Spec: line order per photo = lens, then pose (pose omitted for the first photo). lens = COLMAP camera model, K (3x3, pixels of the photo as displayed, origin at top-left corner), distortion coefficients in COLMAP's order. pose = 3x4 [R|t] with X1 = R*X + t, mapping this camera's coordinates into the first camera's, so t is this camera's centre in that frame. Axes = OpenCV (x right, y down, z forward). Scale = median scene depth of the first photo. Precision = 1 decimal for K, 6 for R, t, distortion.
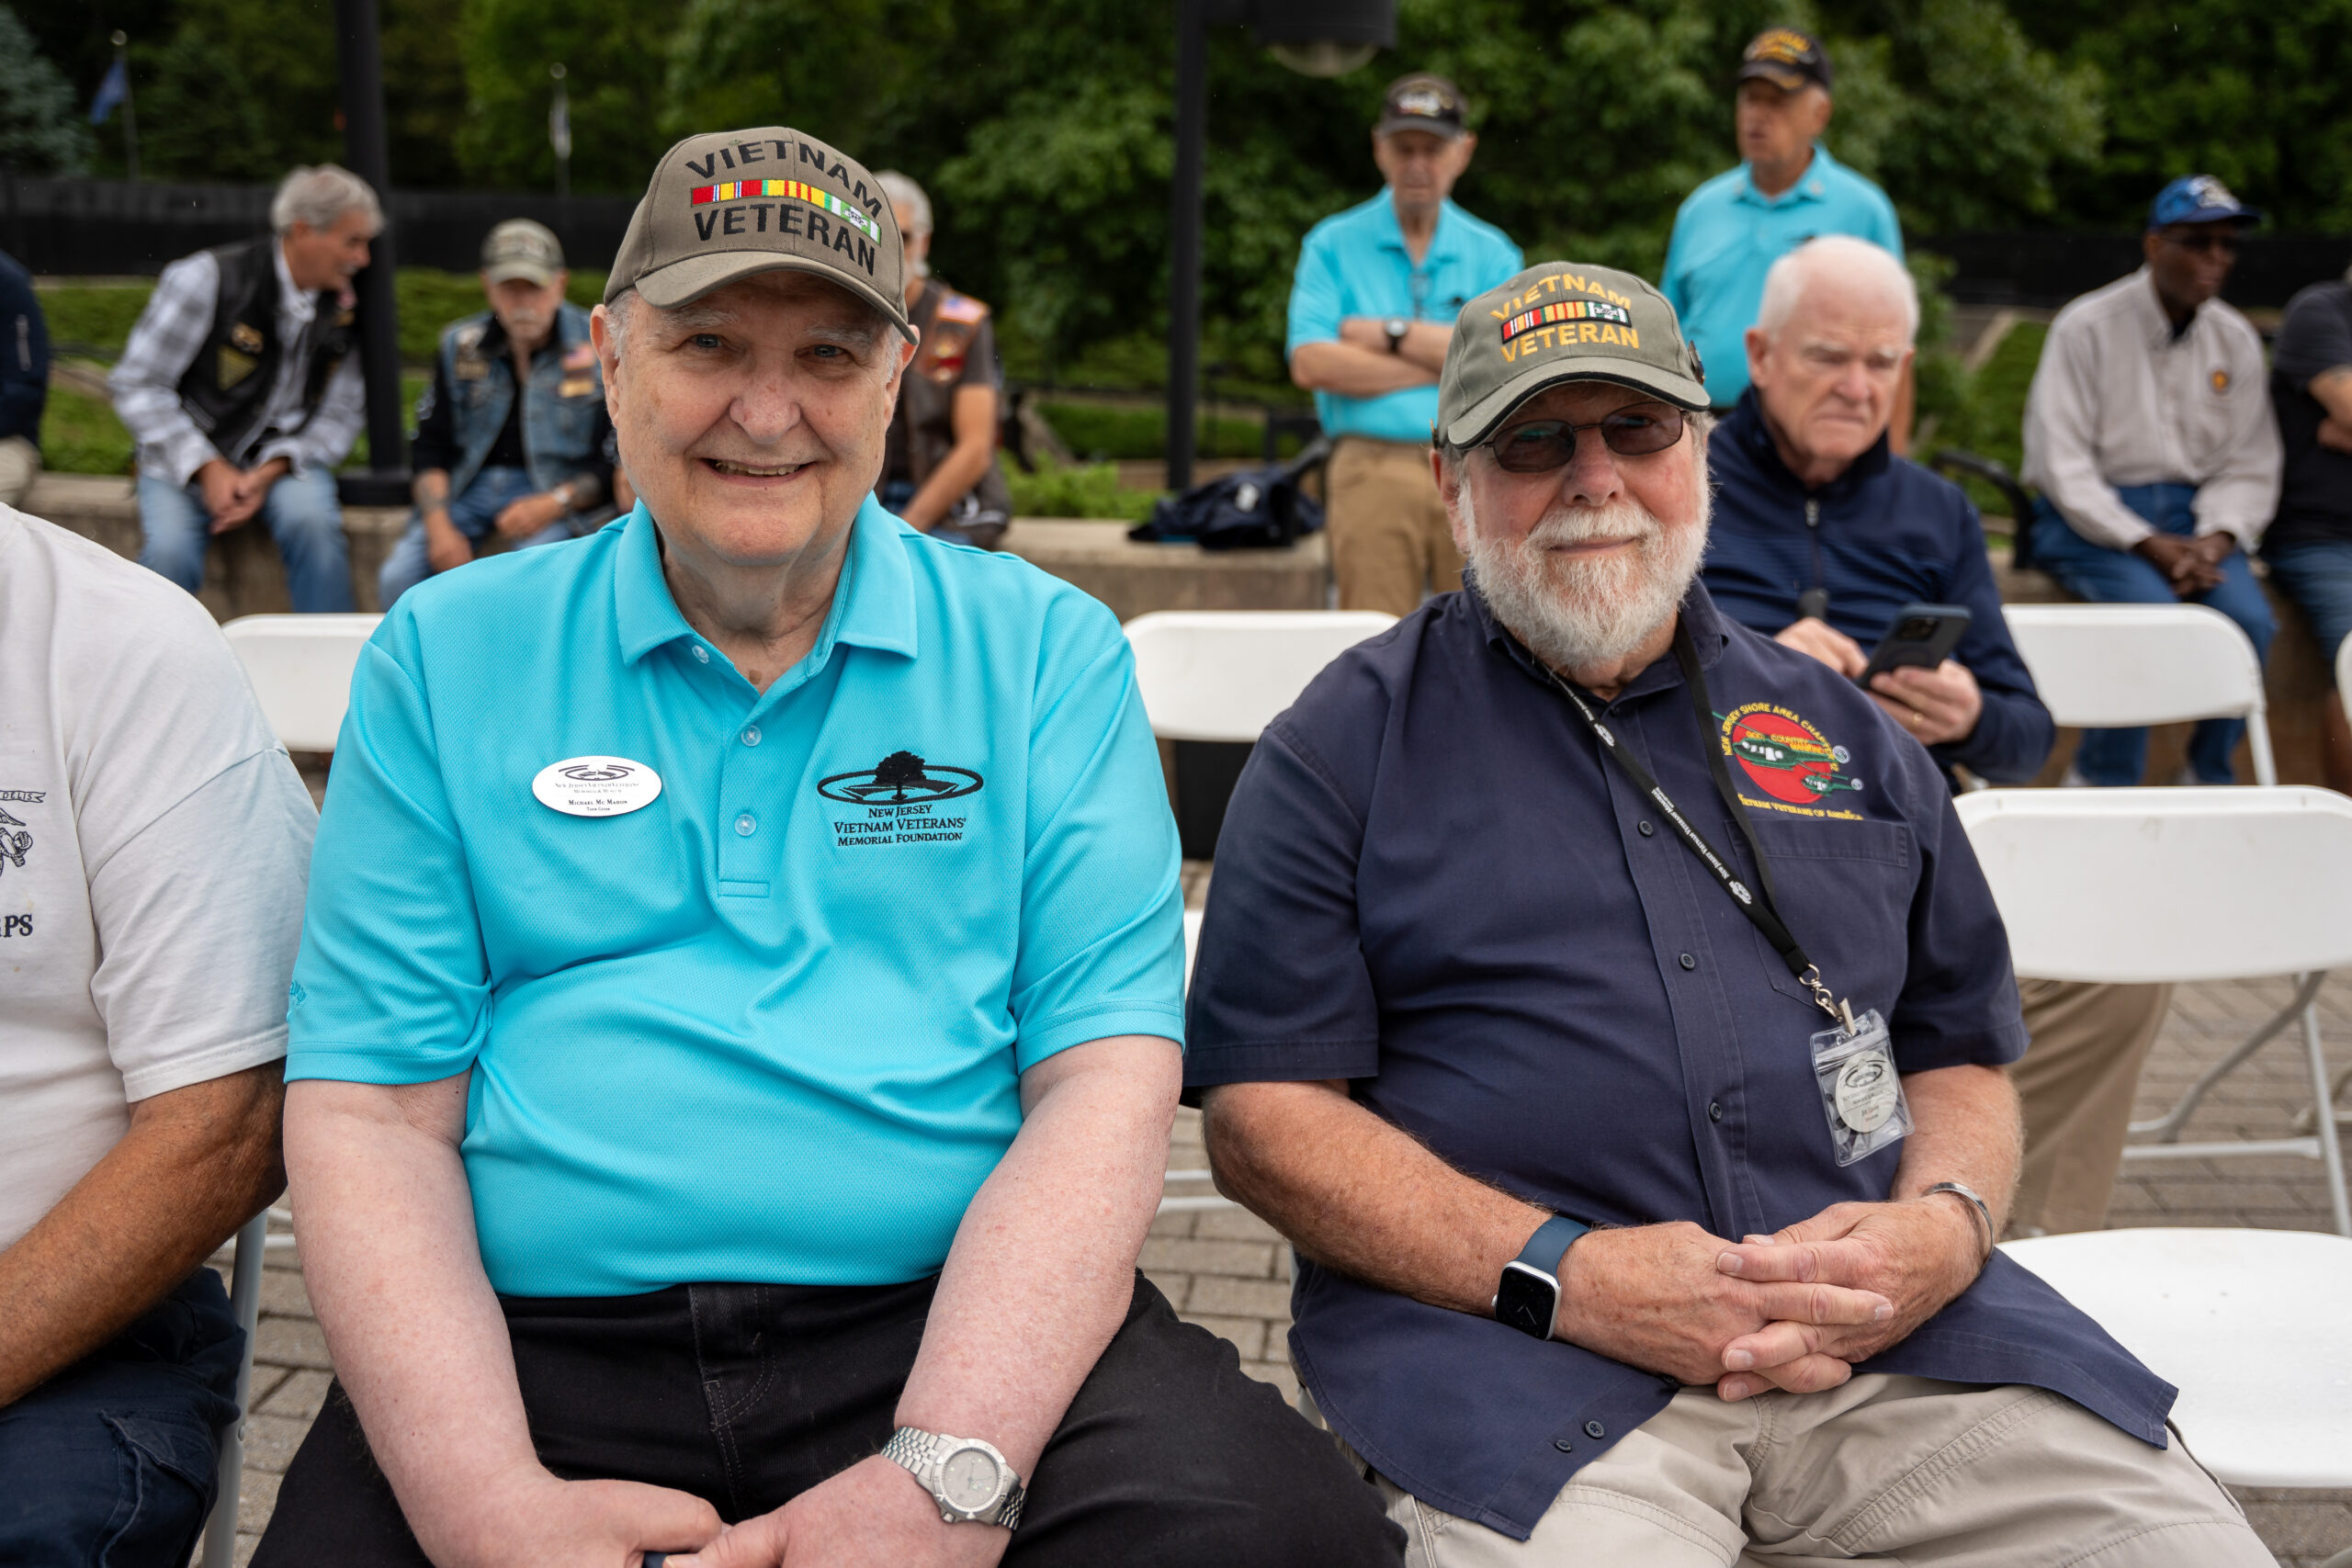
lens RADIAL K [[2014.7, 0, 1197.5], [0, 2014.7, 793.2], [0, 0, 1]] dist [-0.086493, 0.036789]
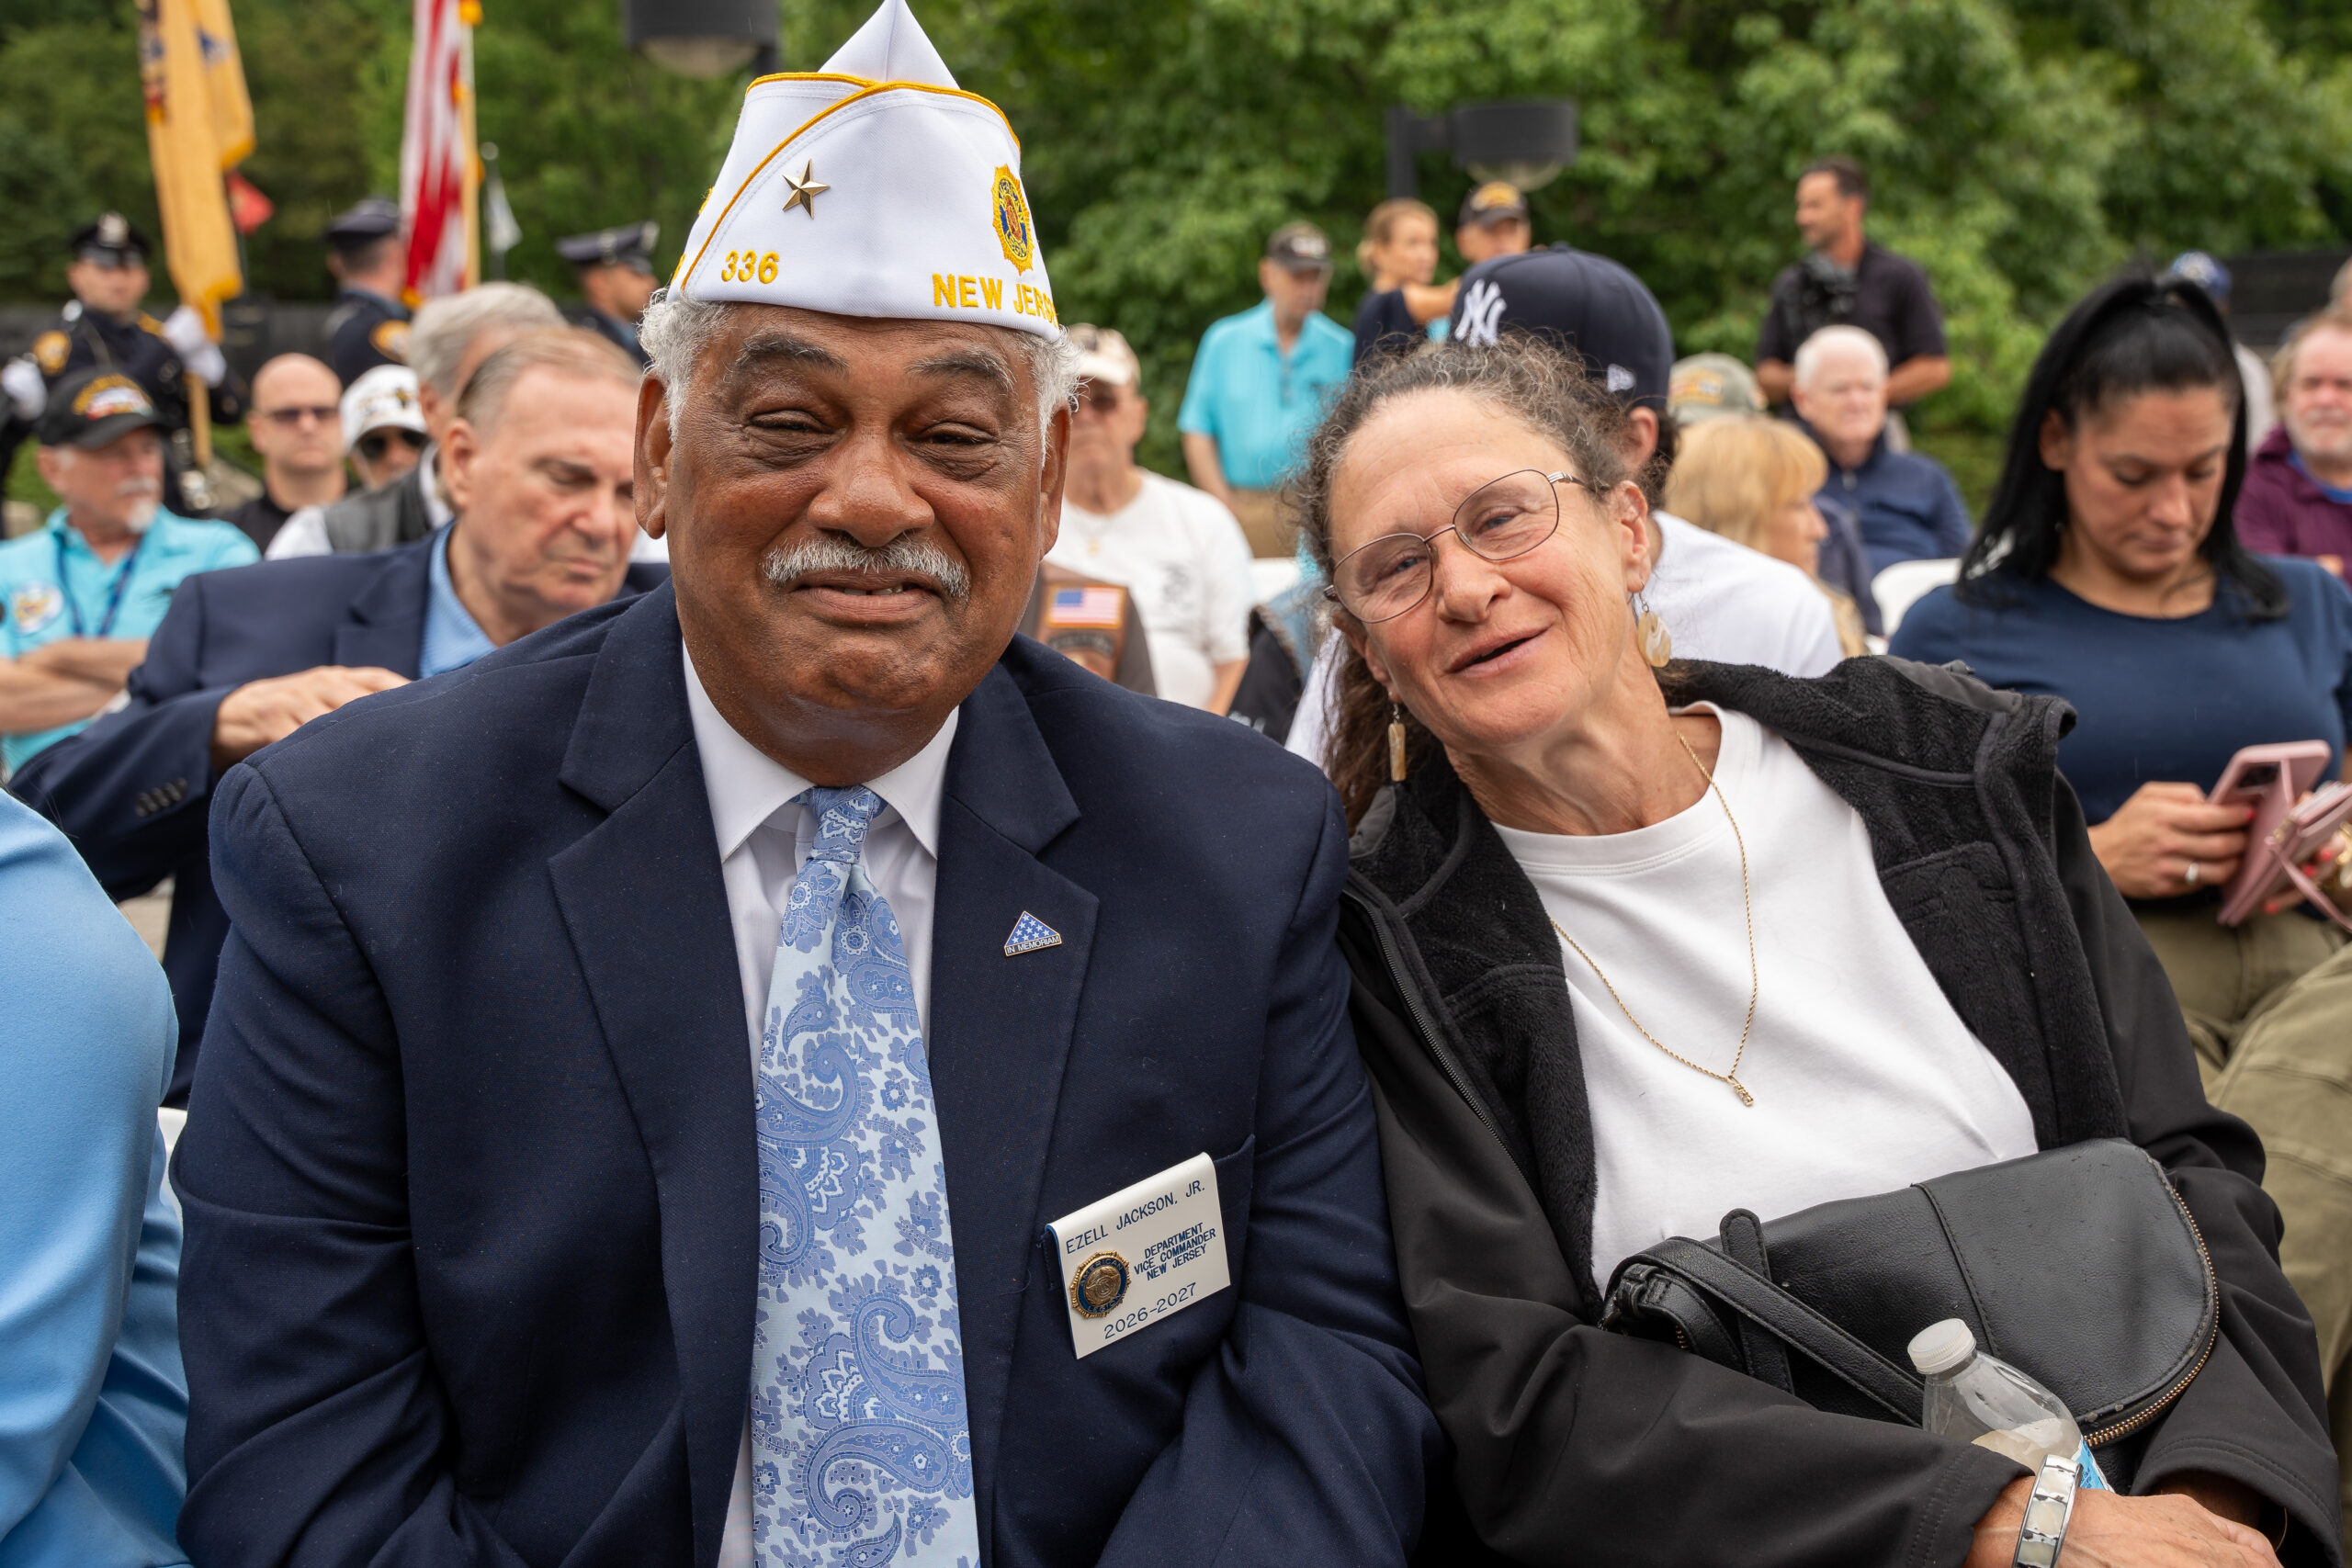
lens RADIAL K [[2638.3, 0, 1243.8], [0, 2638.3, 913.7], [0, 0, 1]] dist [-0.034798, 0.000000]
pose [[0.998601, -0.047062, -0.024109, -0.026045], [0.045834, 0.997739, -0.049163, 0.041944], [0.026368, 0.047989, 0.998500, -0.166392]]
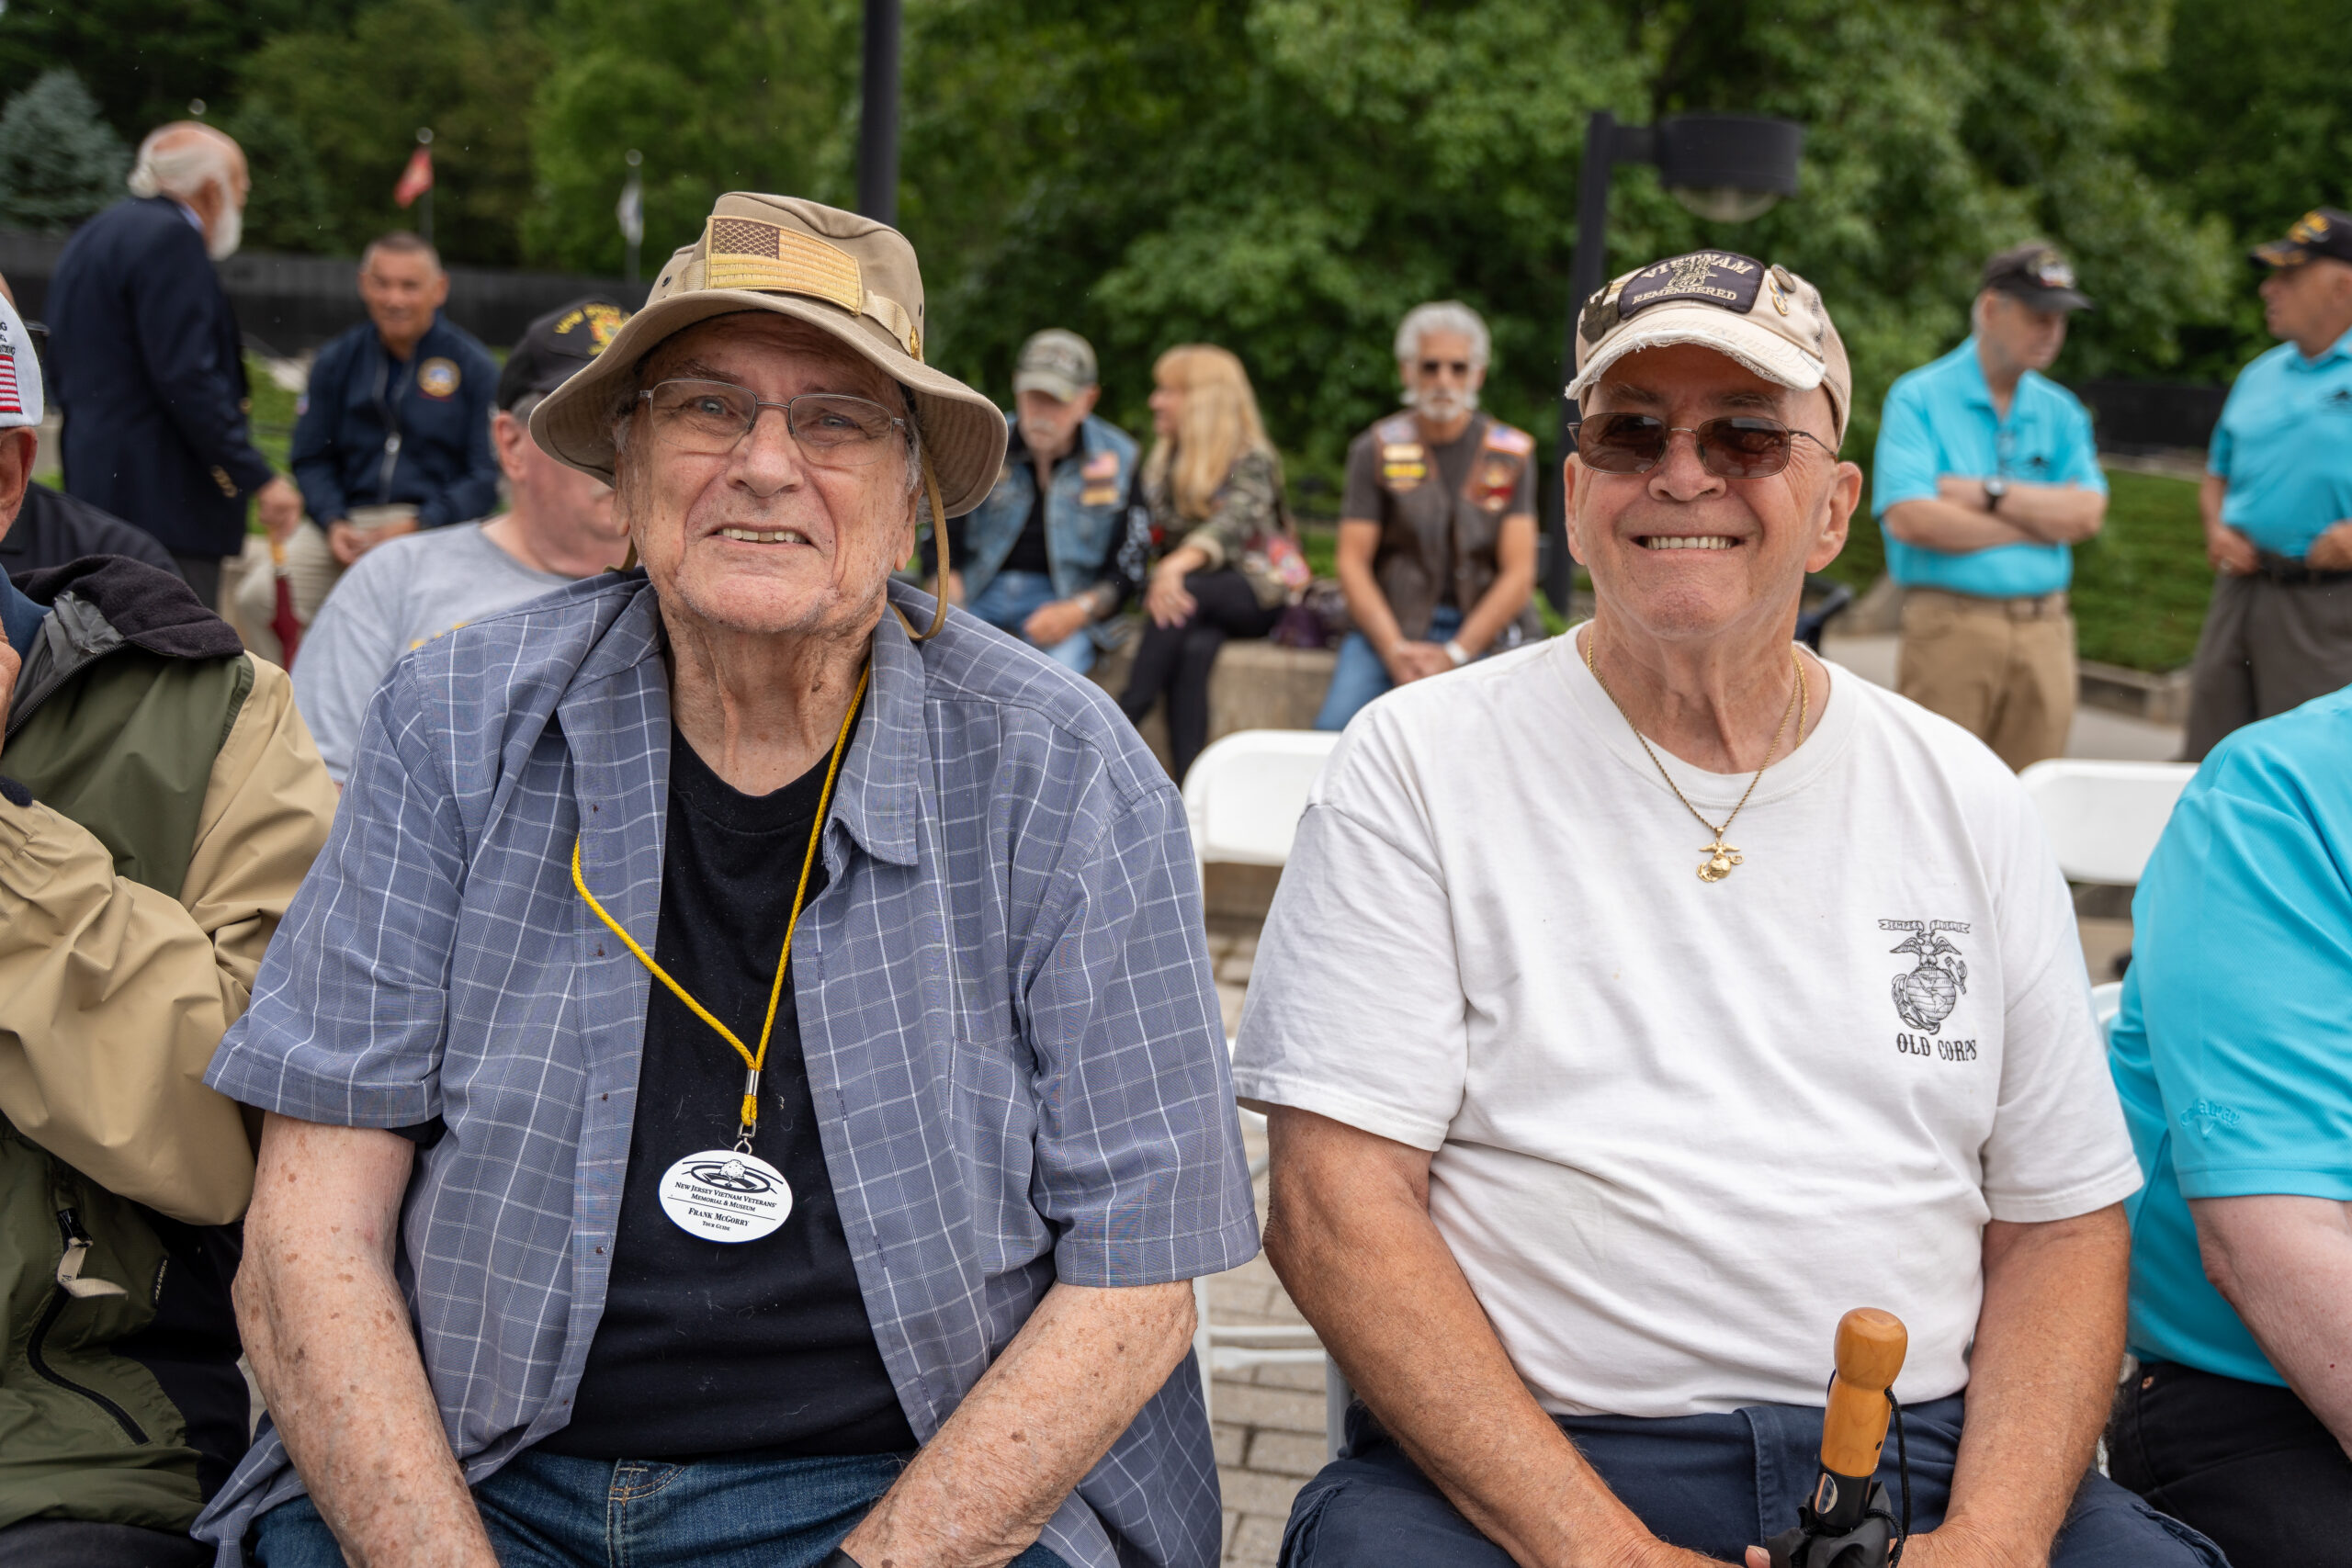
lens RADIAL K [[2014.7, 0, 1237.6], [0, 2014.7, 892.8], [0, 0, 1]] dist [-0.086493, 0.036789]
pose [[0.999158, 0.039468, 0.011195, -0.061051], [-0.039399, 0.999203, -0.006351, 0.000347], [-0.011436, 0.005905, 0.999917, -0.005419]]
